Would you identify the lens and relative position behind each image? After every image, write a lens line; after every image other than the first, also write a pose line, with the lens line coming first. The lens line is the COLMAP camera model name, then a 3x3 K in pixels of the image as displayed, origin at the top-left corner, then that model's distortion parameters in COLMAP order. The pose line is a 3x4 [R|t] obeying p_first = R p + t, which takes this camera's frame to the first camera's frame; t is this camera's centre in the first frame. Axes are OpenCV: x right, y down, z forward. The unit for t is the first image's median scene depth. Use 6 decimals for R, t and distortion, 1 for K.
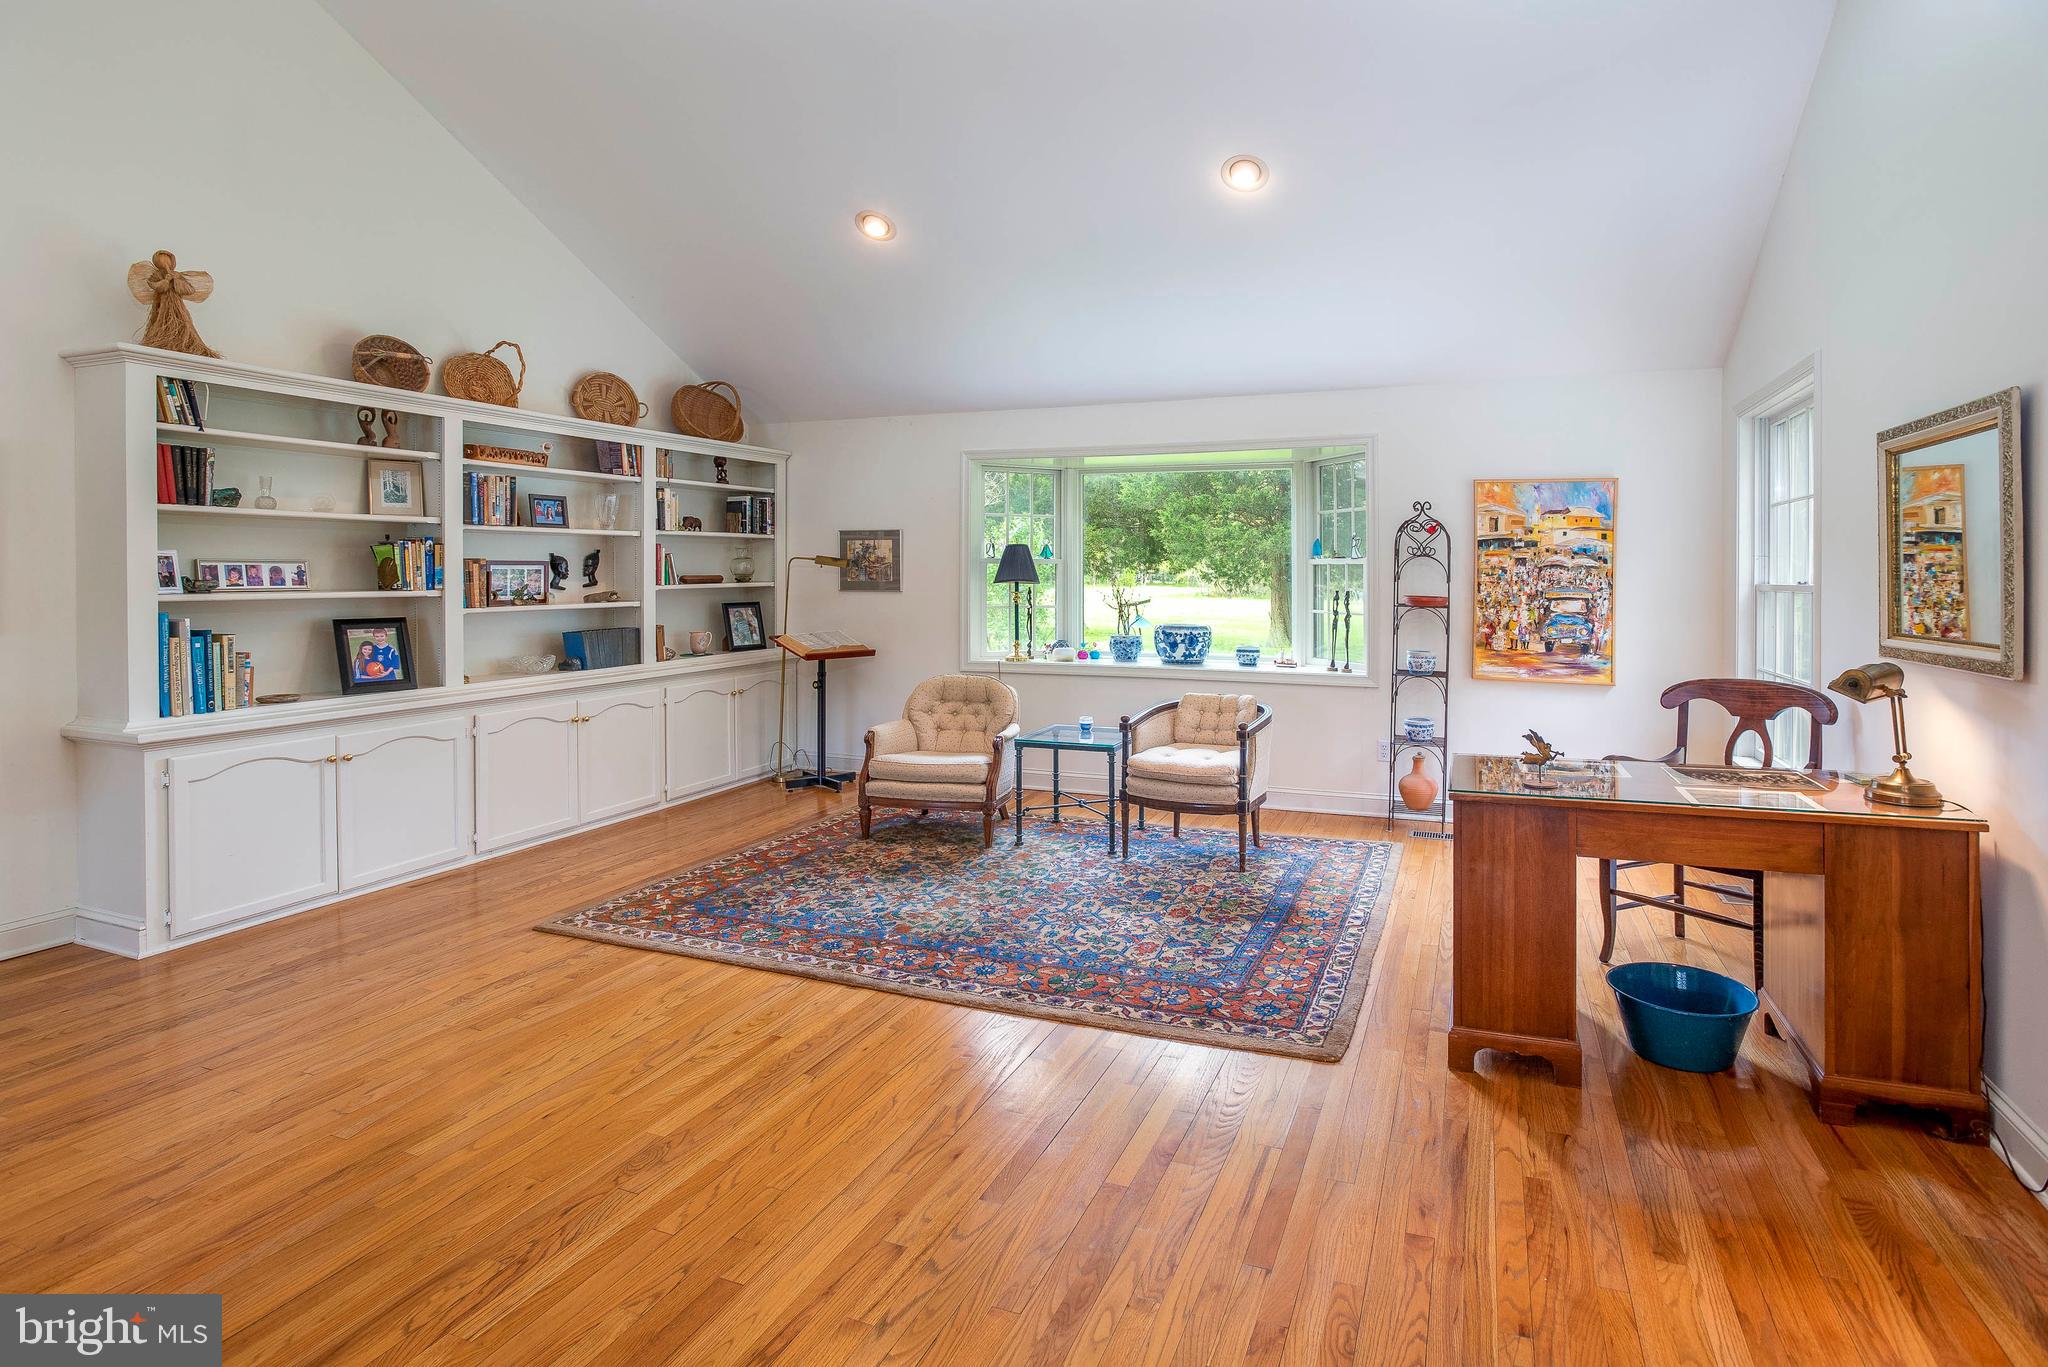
lens RADIAL K [[1004.8, 0, 1045.3], [0, 1004.8, 678.1], [0, 0, 1]] dist [-0.000608, 0.000597]
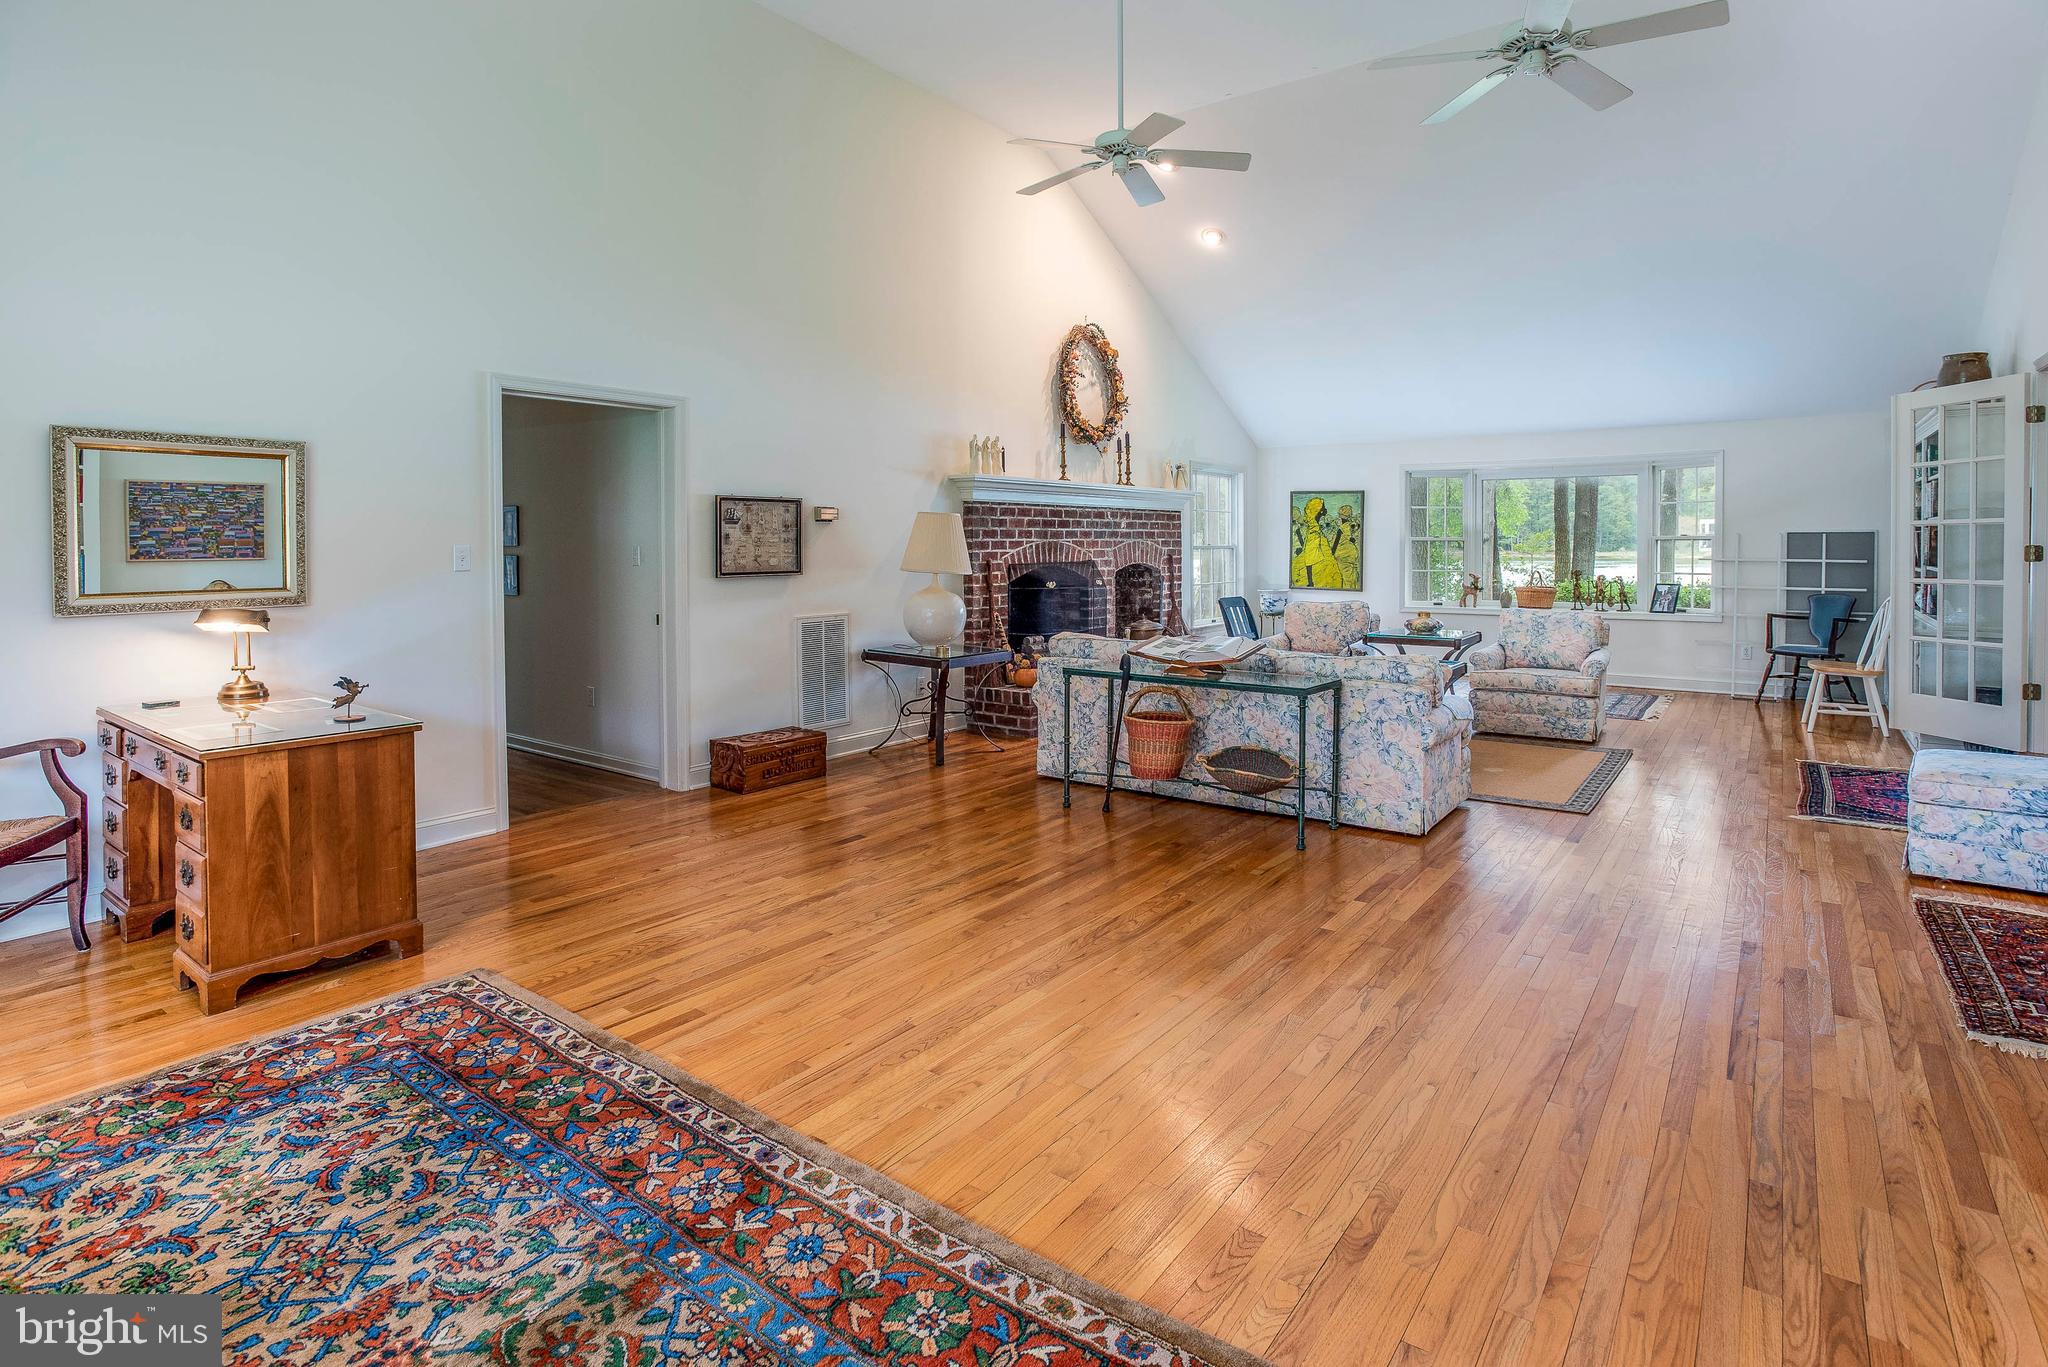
lens RADIAL K [[1004.8, 0, 1023.4], [0, 1004.8, 691.1], [0, 0, 1]] dist [-0.000608, 0.000597]
pose [[-0.968649, -0.026804, 0.246985, -0.461969], [0.033974, 0.970531, 0.238568, -0.145055], [-0.246101, 0.239480, -0.939193, 1.447559]]
